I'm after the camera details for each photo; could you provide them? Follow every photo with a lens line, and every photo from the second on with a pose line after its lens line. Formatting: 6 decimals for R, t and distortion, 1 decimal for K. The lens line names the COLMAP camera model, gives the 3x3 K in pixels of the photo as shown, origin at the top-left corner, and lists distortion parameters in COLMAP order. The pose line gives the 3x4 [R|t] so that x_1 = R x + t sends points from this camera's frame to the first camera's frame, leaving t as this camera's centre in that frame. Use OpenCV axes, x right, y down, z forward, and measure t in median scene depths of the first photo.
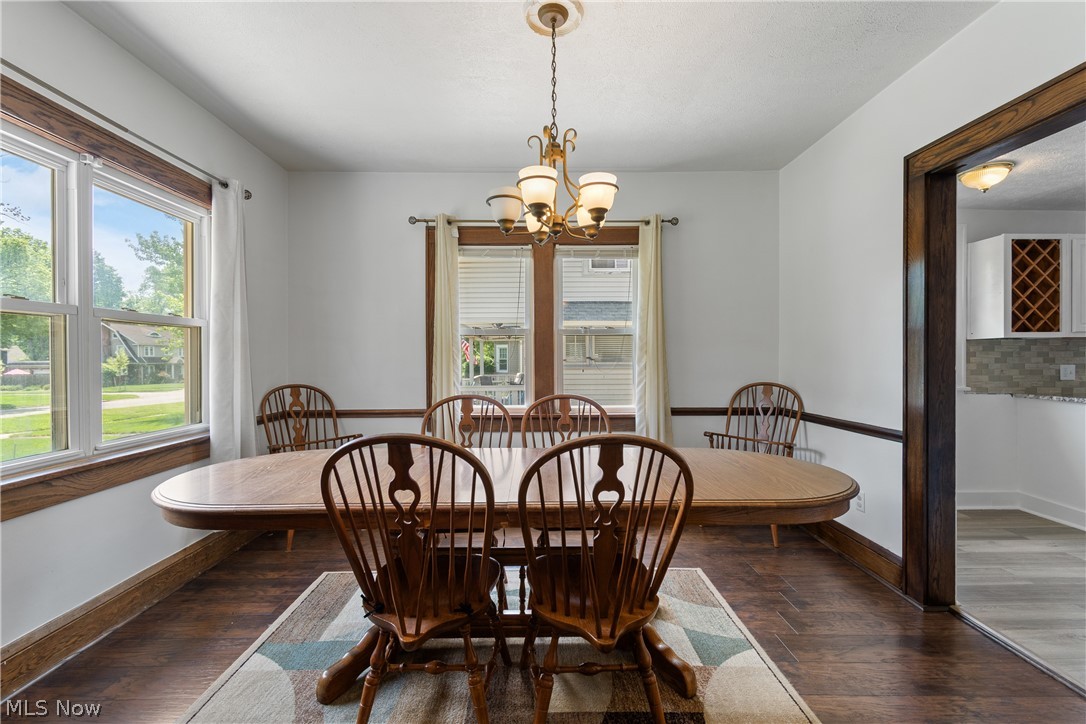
lens RADIAL K [[482.1, 0, 545.3], [0, 482.1, 361.0], [0, 0, 1]] dist [0.003207, -0.002447]
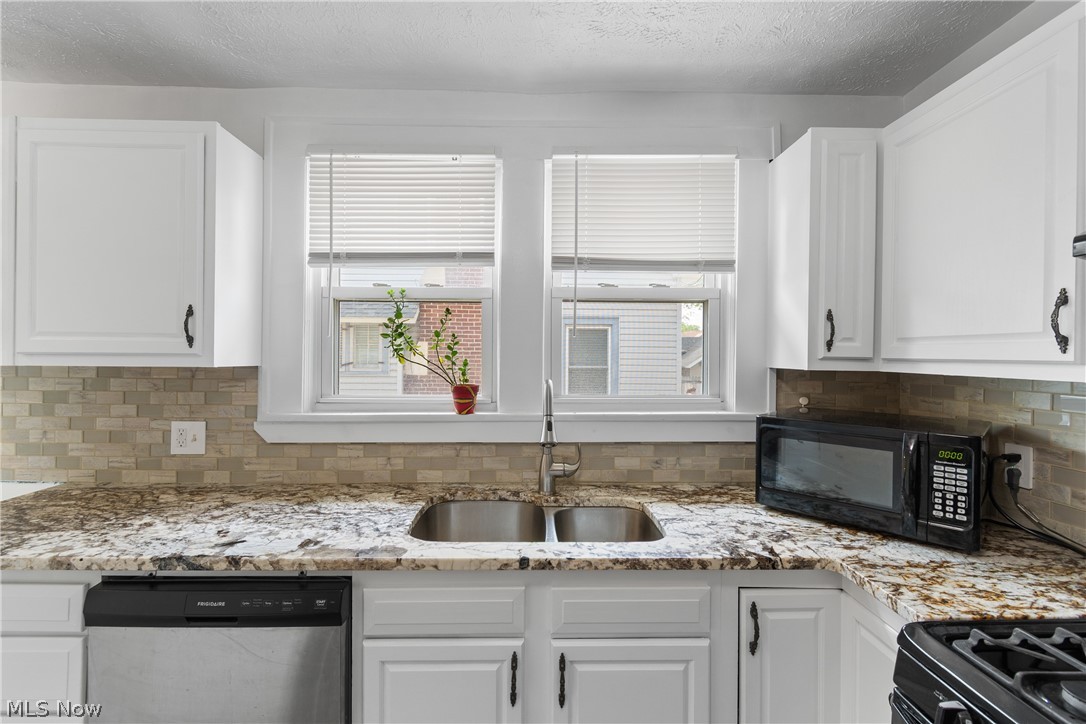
lens RADIAL K [[482.1, 0, 540.8], [0, 482.1, 357.4], [0, 0, 1]] dist [0.003207, -0.002447]
pose [[0.999950, 0.009954, 0.001225, 1.459762], [-0.009955, 0.999950, 0.000749, -0.058481], [-0.001218, -0.000761, 0.999999, 0.554205]]
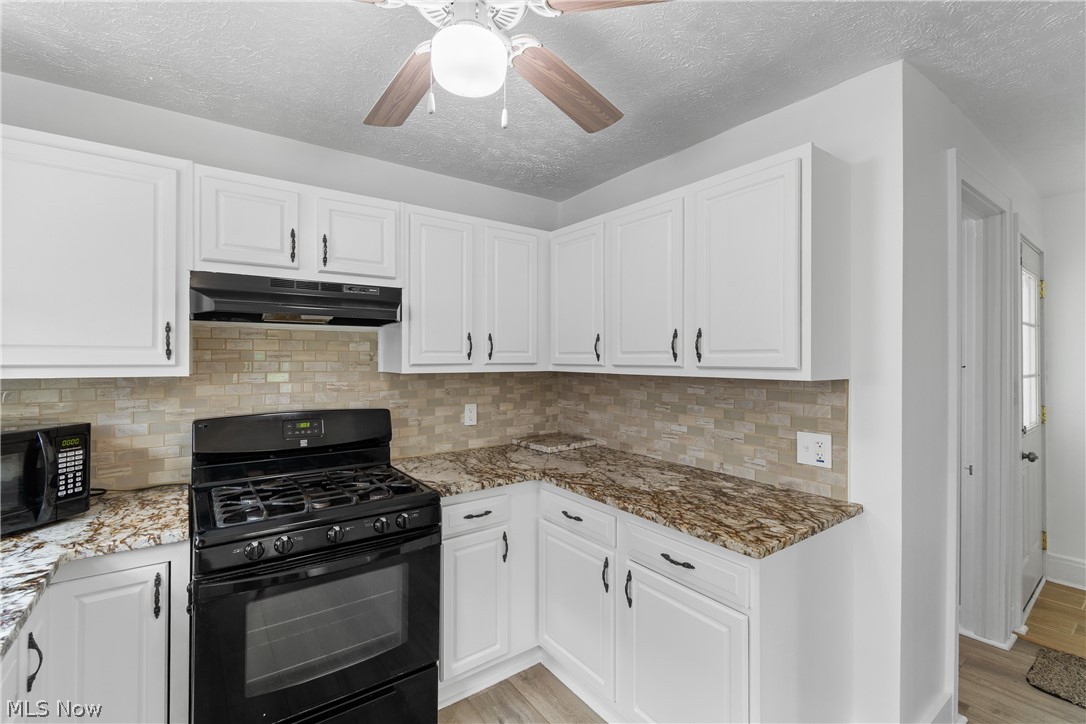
lens RADIAL K [[482.1, 0, 542.9], [0, 482.1, 356.4], [0, 0, 1]] dist [0.003207, -0.002447]
pose [[-0.580733, 0.007777, 0.814057, 1.181023], [0.005898, 0.999968, -0.005345, -0.062295], [-0.814073, 0.001697, -0.580760, 0.791065]]
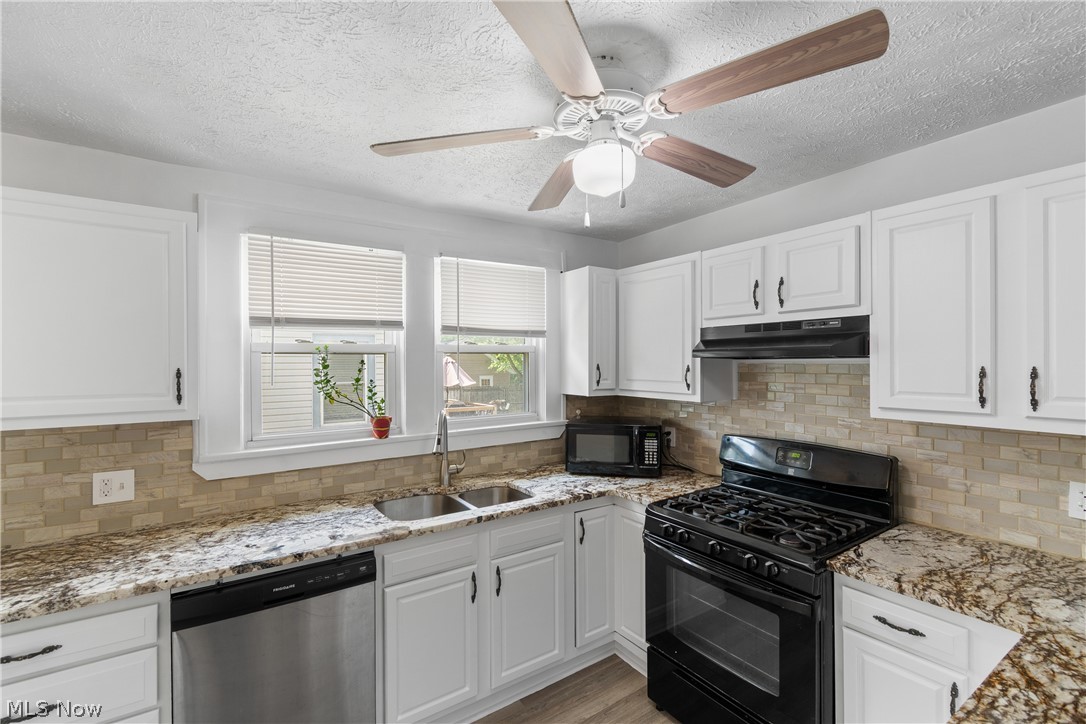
lens RADIAL K [[482.1, 0, 542.2], [0, 482.1, 366.0], [0, 0, 1]] dist [0.003207, -0.002447]
pose [[0.837073, -0.005957, 0.547058, 1.212871], [0.004465, 0.999982, 0.004056, -0.100500], [-0.547072, -0.000953, 0.837085, 0.370085]]
